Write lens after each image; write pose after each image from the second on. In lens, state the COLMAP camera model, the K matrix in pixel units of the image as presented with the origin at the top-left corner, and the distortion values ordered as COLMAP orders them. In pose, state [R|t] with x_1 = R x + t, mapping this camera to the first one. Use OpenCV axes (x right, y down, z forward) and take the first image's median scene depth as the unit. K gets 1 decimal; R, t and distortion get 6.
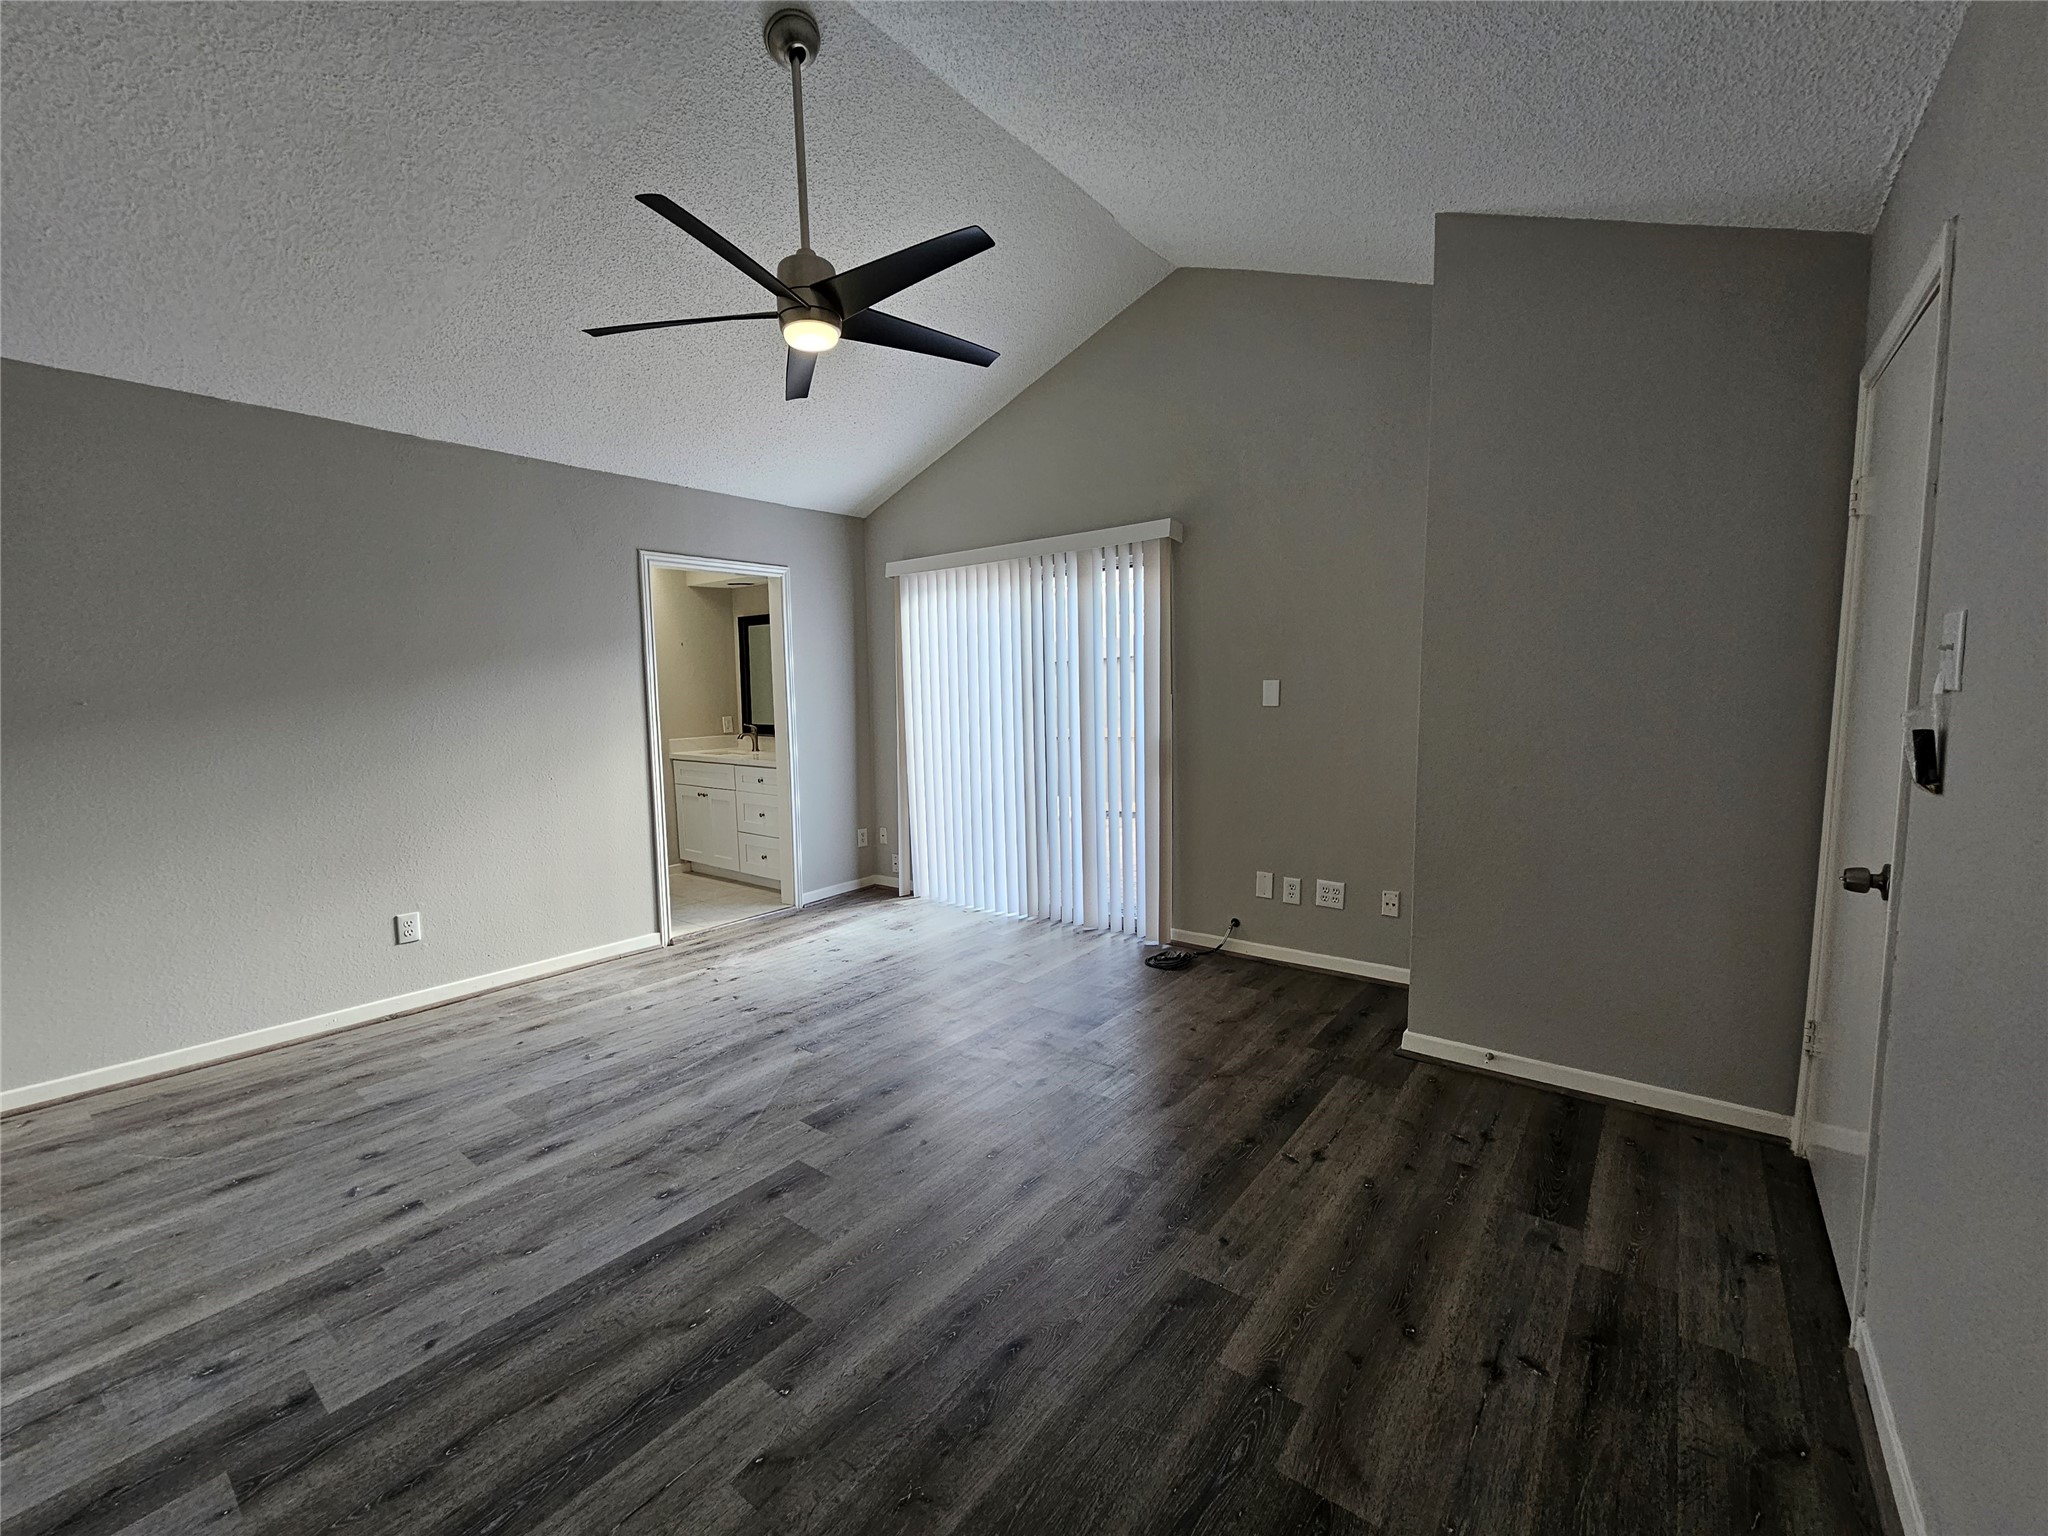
lens RADIAL K [[839.1, 0, 1024.3], [0, 839.1, 767.9], [0, 0, 1]] dist [-0.002857, -0.000643]
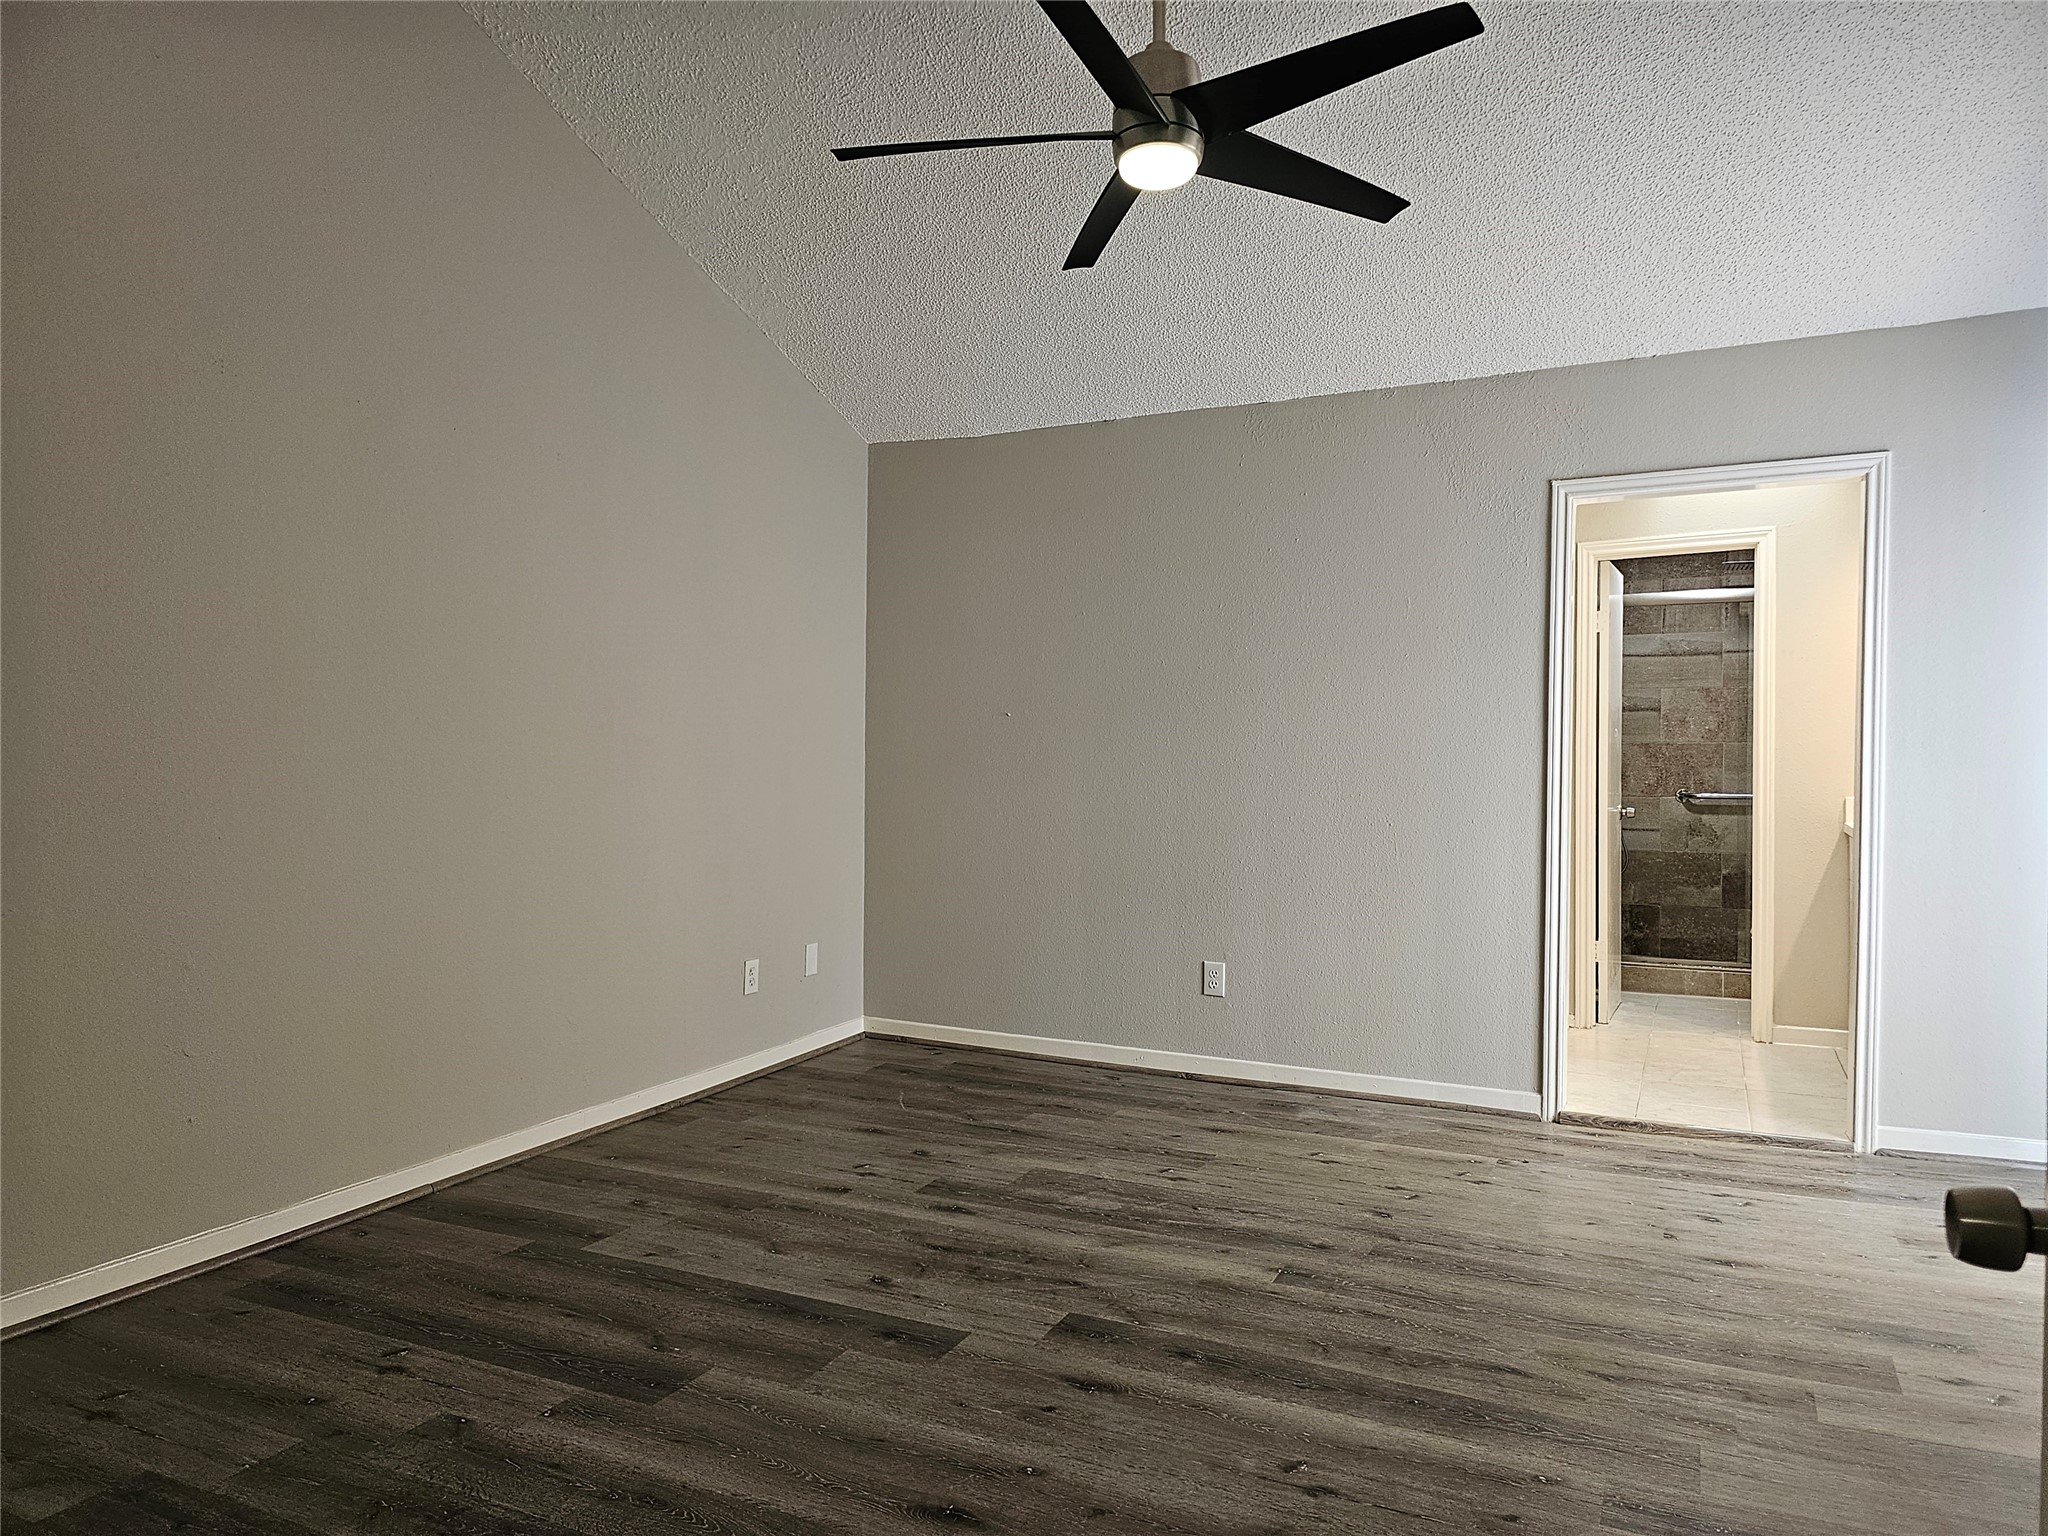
lens RADIAL K [[1384.5, 0, 1022.7], [0, 1384.5, 768.6], [0, 0, 1]] dist [0.038584, -0.031688]
pose [[0.210099, 0.038897, -0.976906, 0.787291], [-0.097963, 0.995017, 0.018549, -0.038208], [0.972760, 0.091803, 0.212863, 0.653387]]
